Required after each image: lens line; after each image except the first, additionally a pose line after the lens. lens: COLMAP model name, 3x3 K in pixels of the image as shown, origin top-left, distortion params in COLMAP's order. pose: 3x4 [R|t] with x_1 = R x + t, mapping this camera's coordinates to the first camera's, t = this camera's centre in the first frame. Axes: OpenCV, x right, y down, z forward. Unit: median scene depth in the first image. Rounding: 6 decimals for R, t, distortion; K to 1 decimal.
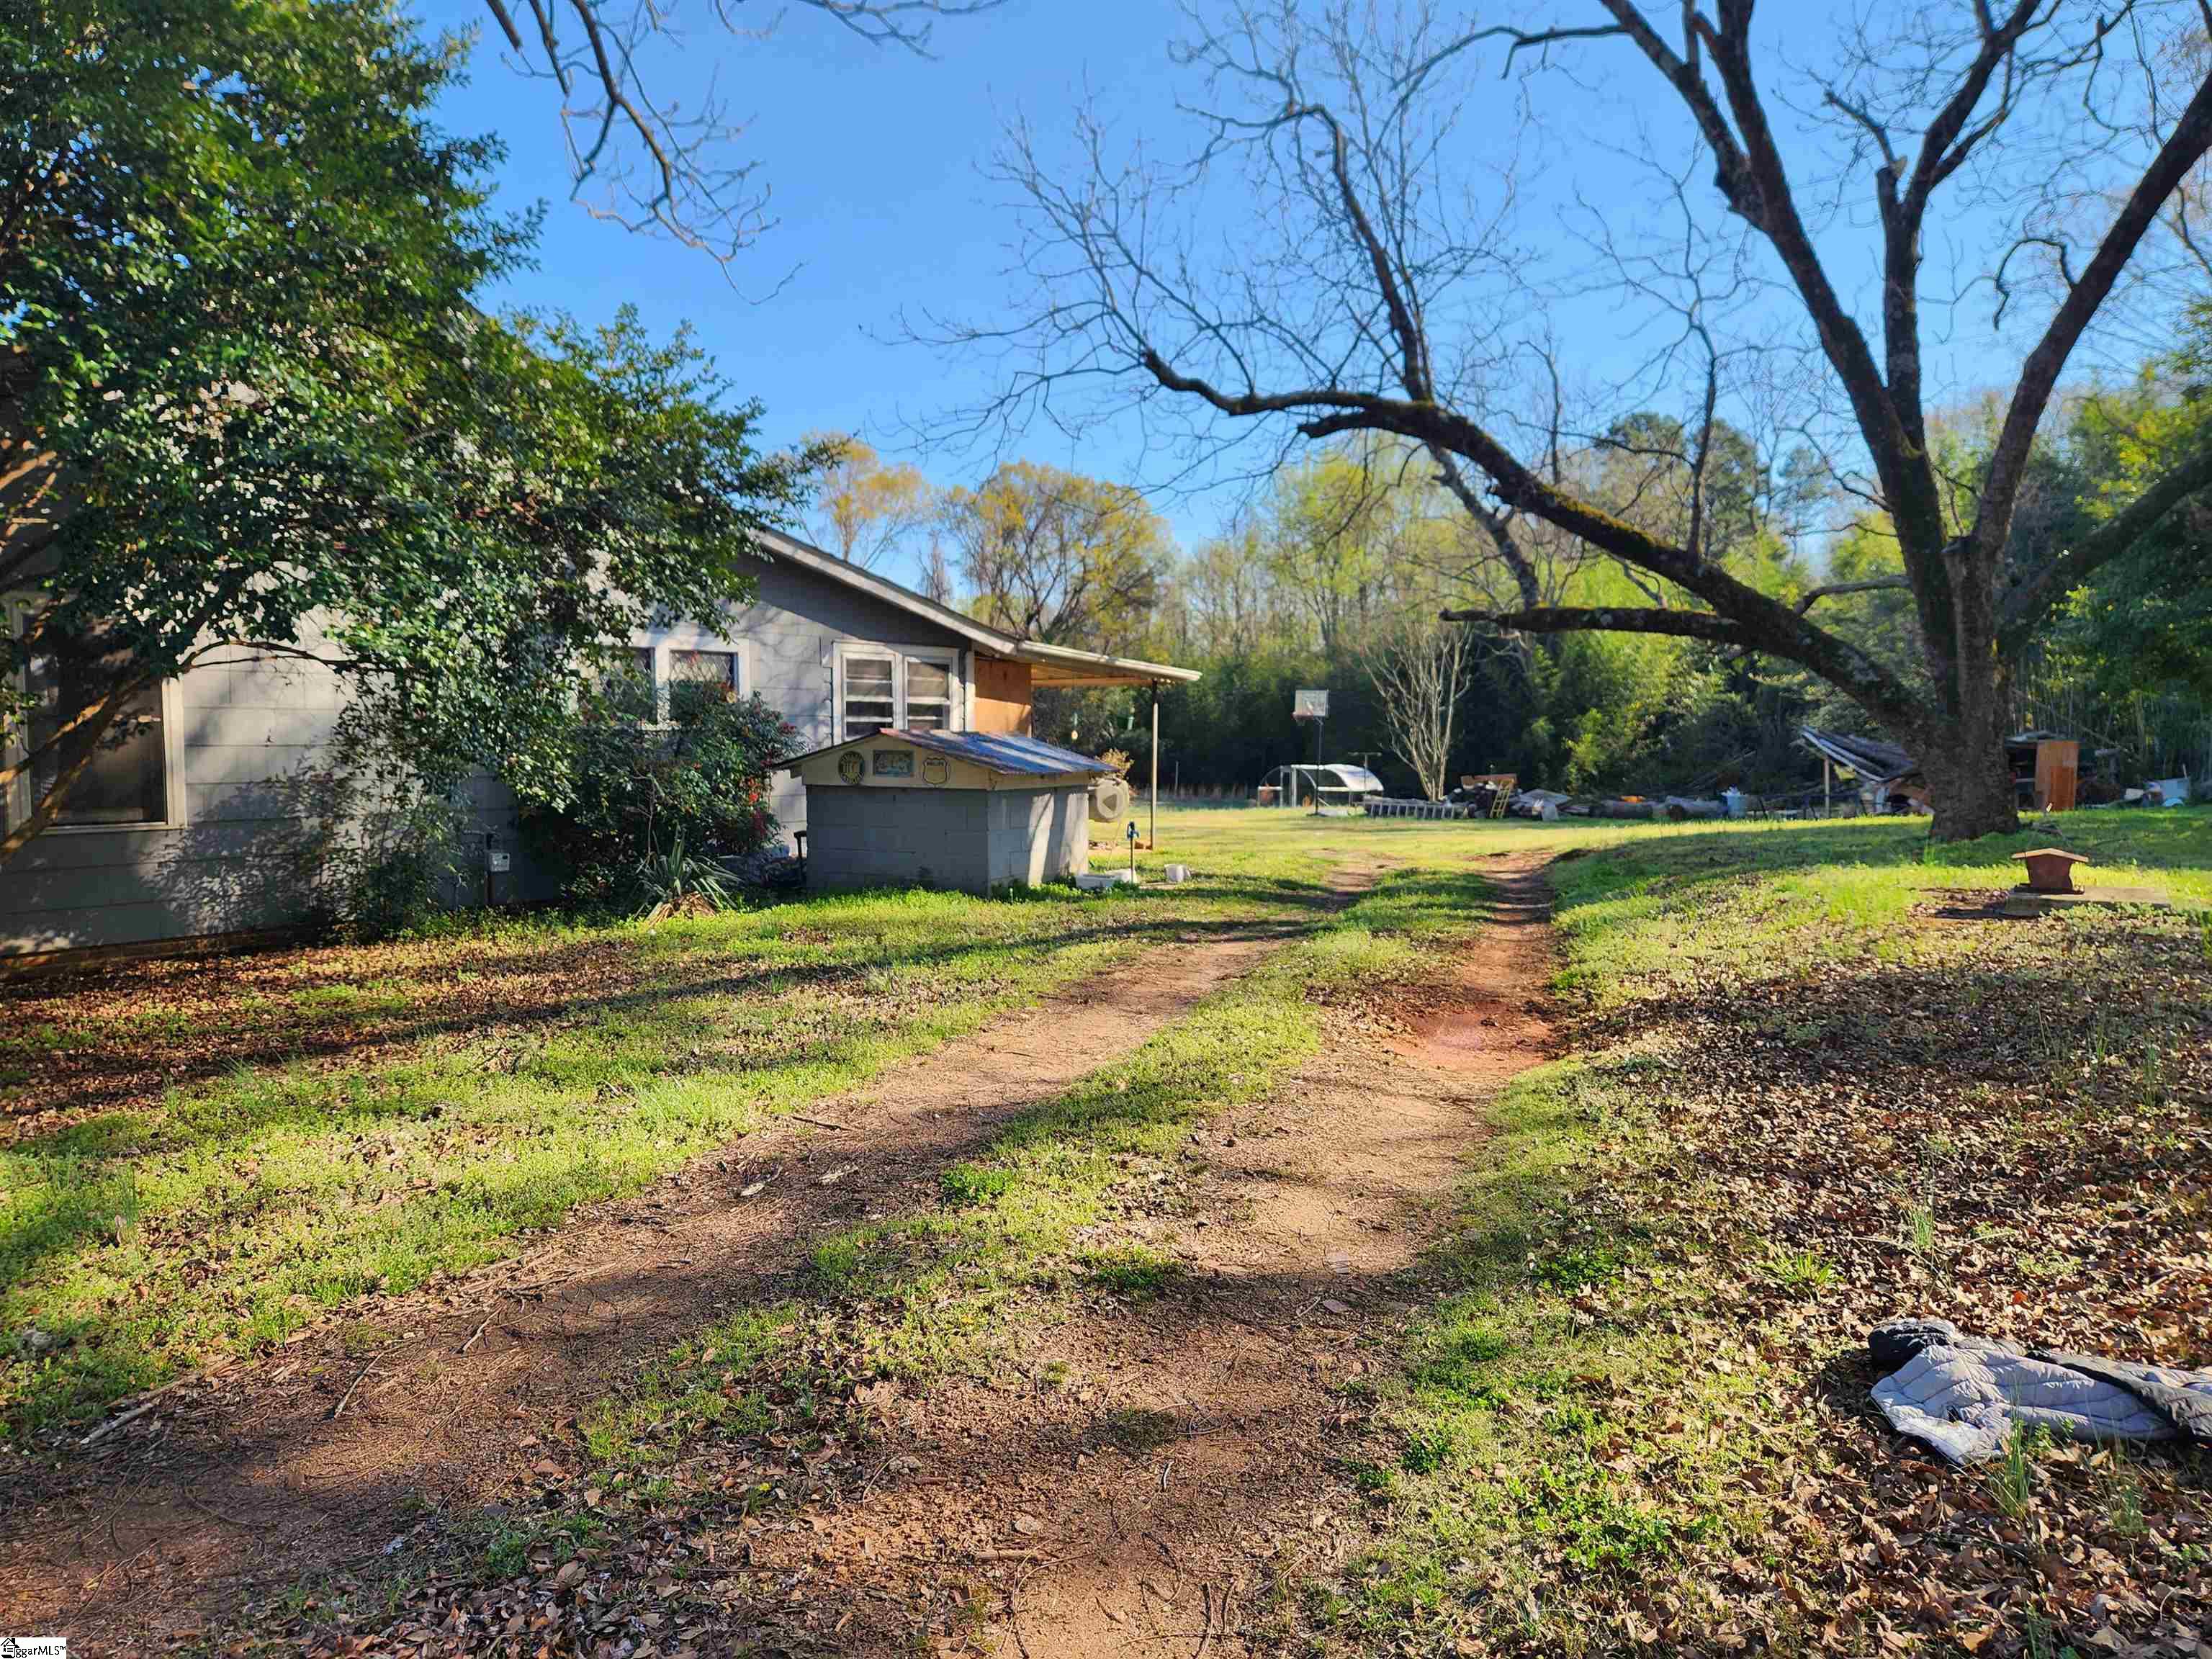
lens RADIAL K [[1436.2, 0, 1106.0], [0, 1436.2, 829.5], [0, 0, 1]] dist [0.001700, -0.027357]
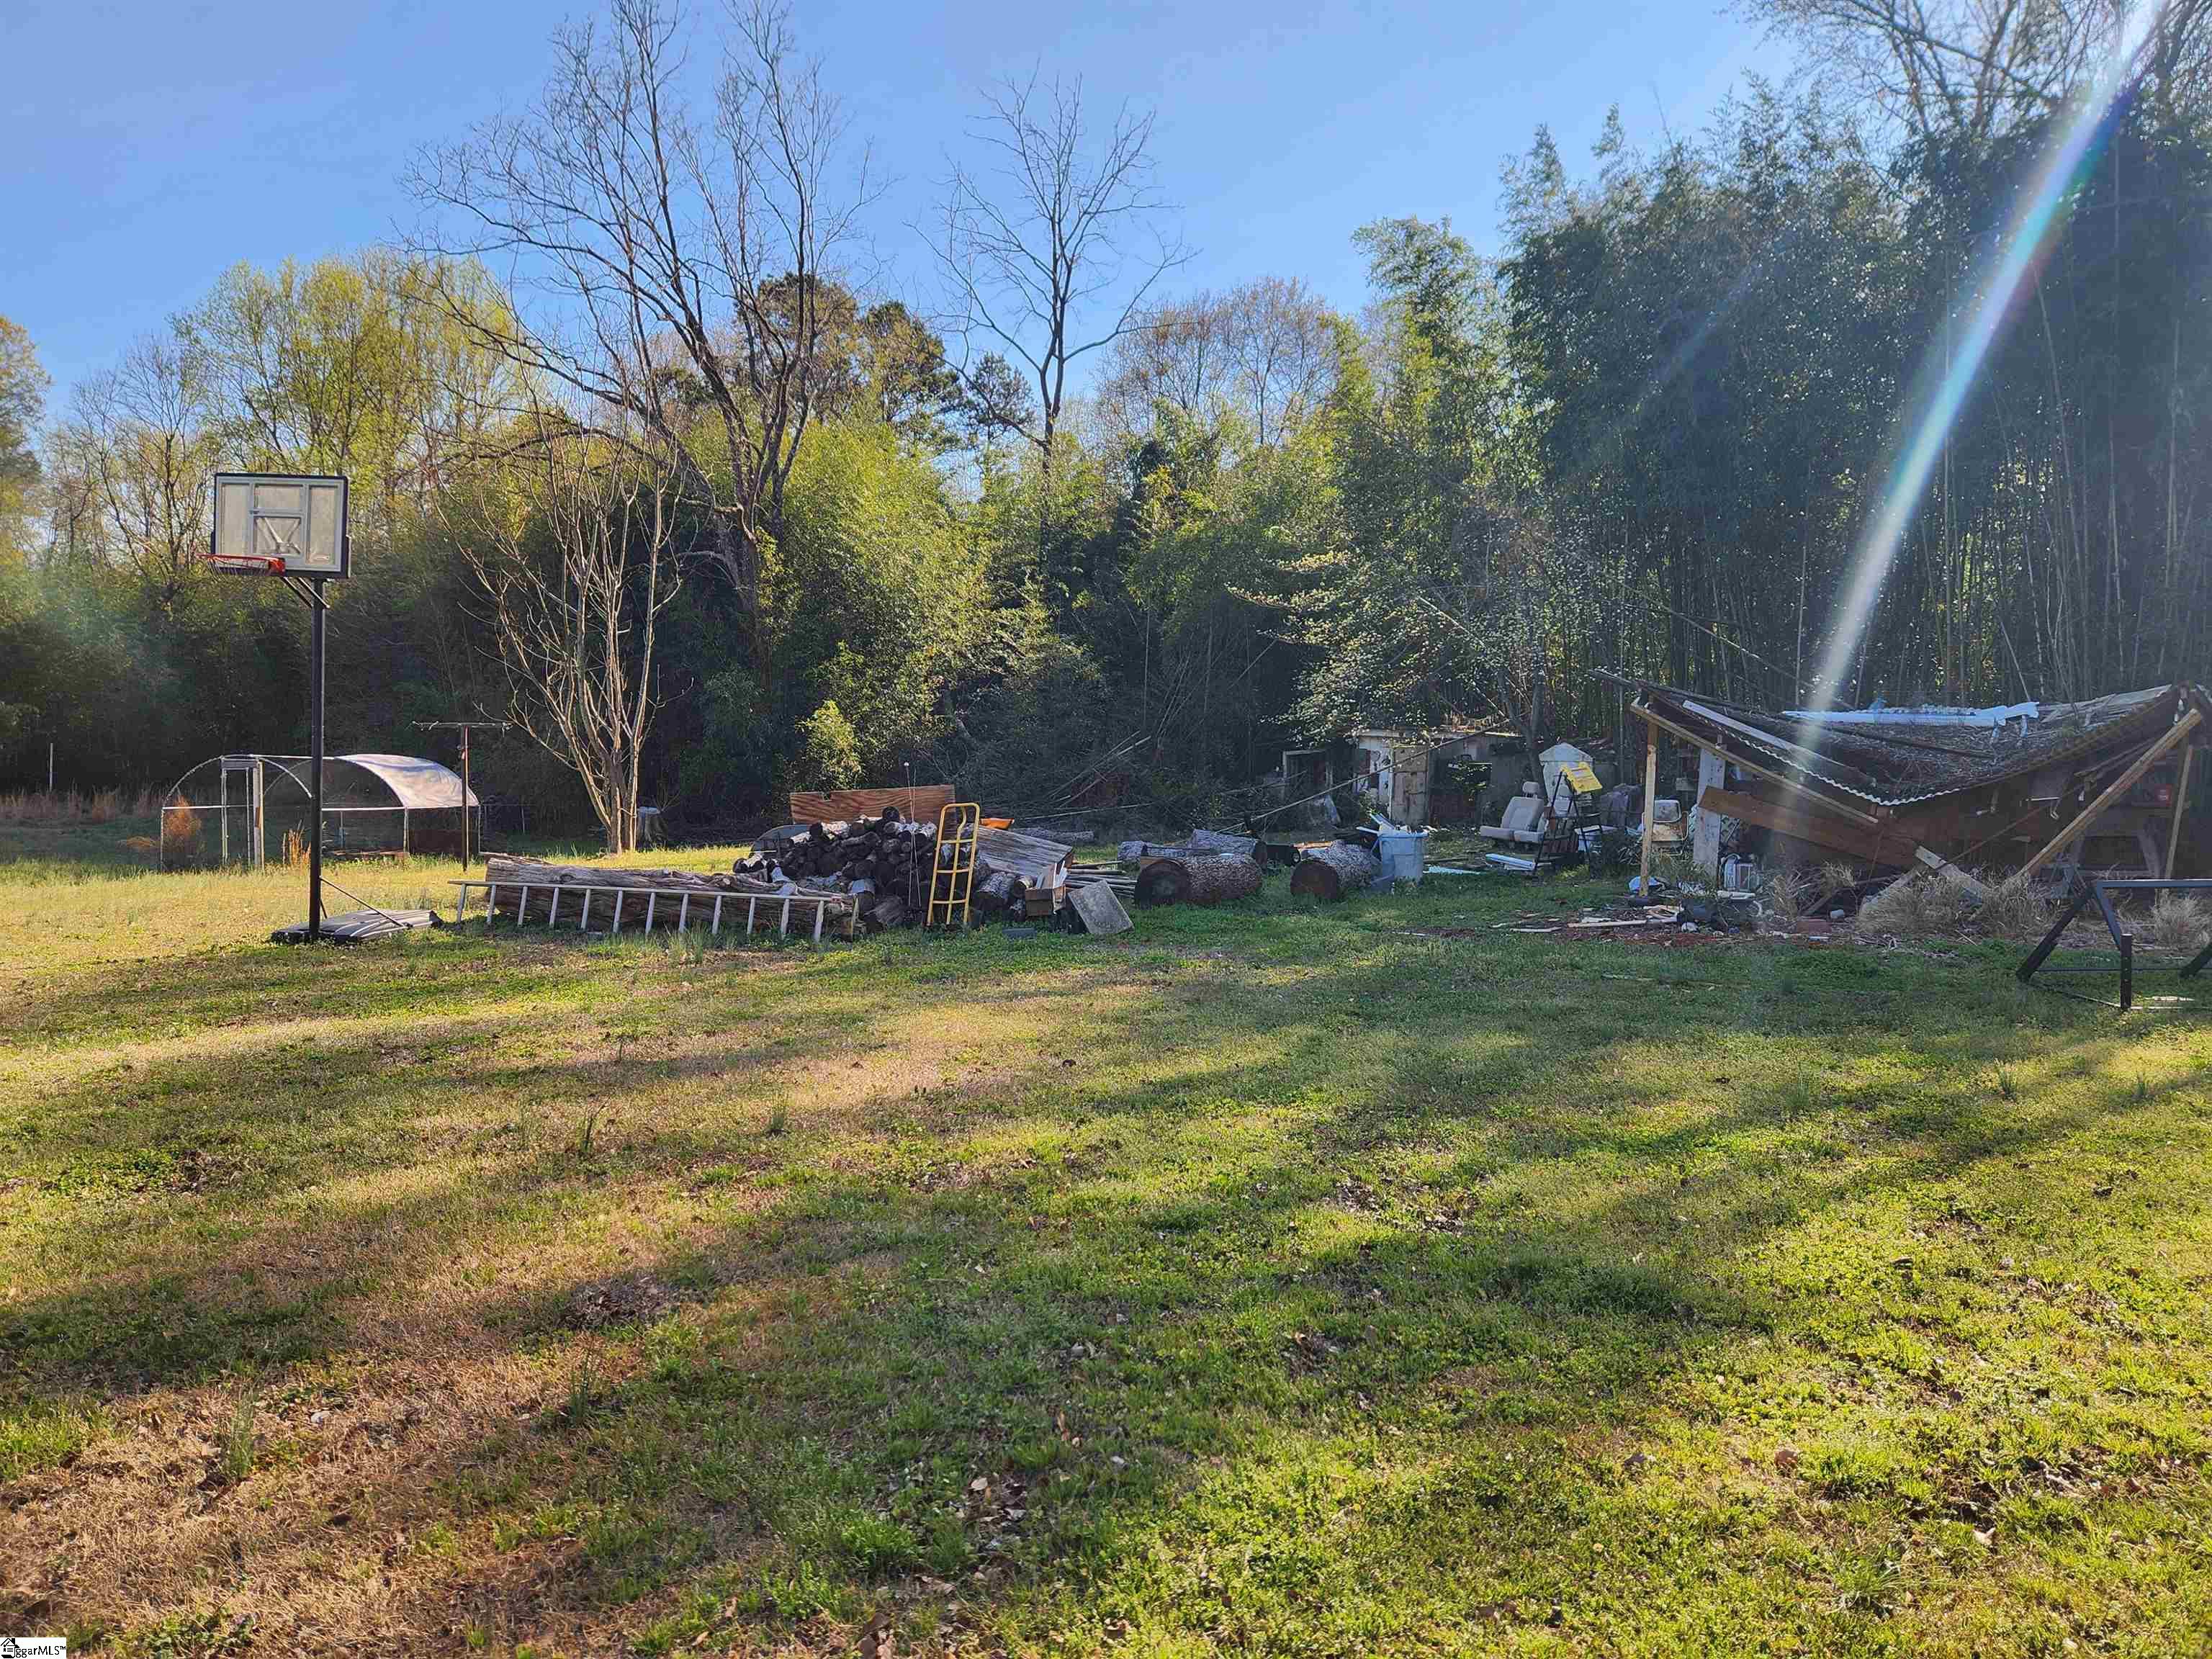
lens RADIAL K [[1436.2, 0, 1106.0], [0, 1436.2, 829.5], [0, 0, 1]] dist [0.001700, -0.027357]
pose [[0.799116, -0.024072, 0.600695, 0.078455], [0.016459, 0.999699, 0.018167, -0.026238], [-0.600952, -0.004631, 0.799272, 0.531261]]
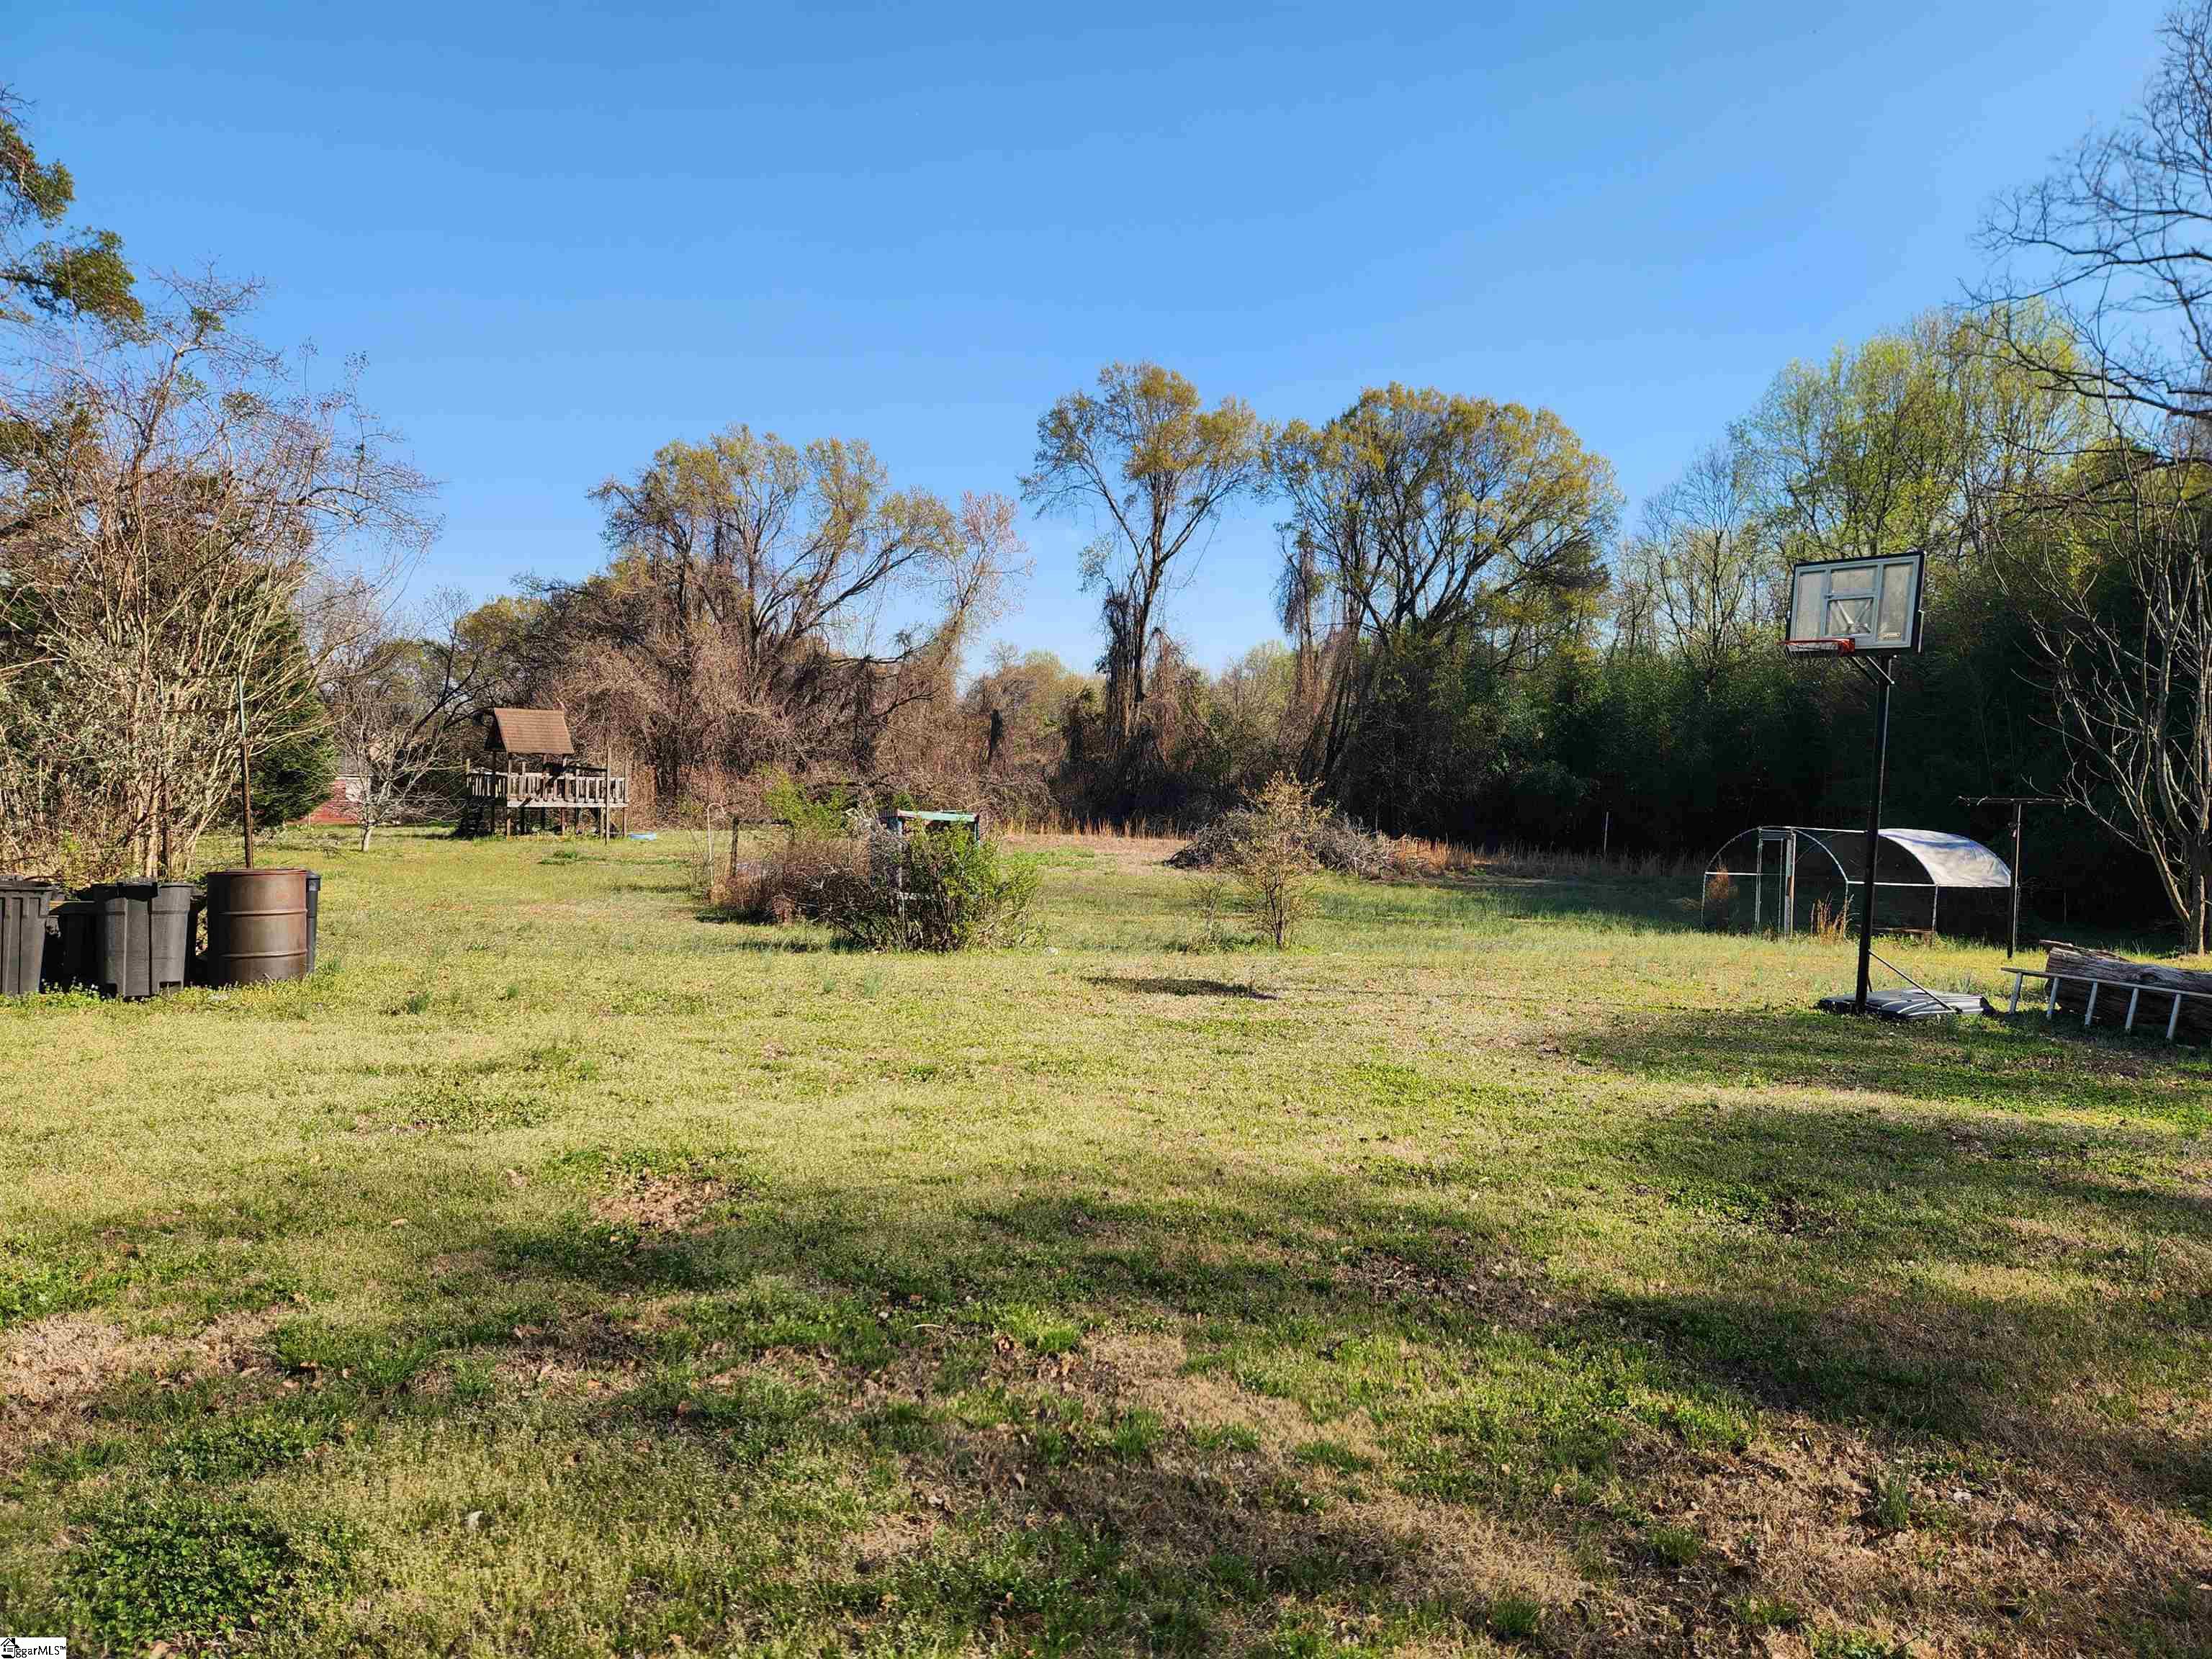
lens RADIAL K [[1439.2, 0, 1106.0], [0, 1439.2, 829.5], [0, 0, 1]] dist [0.044285, -0.045990]
pose [[0.949014, 0.034590, -0.313332, 0.072286], [-0.042685, 0.998908, -0.019012, -0.026328], [0.312332, 0.031417, 0.949453, 0.529097]]
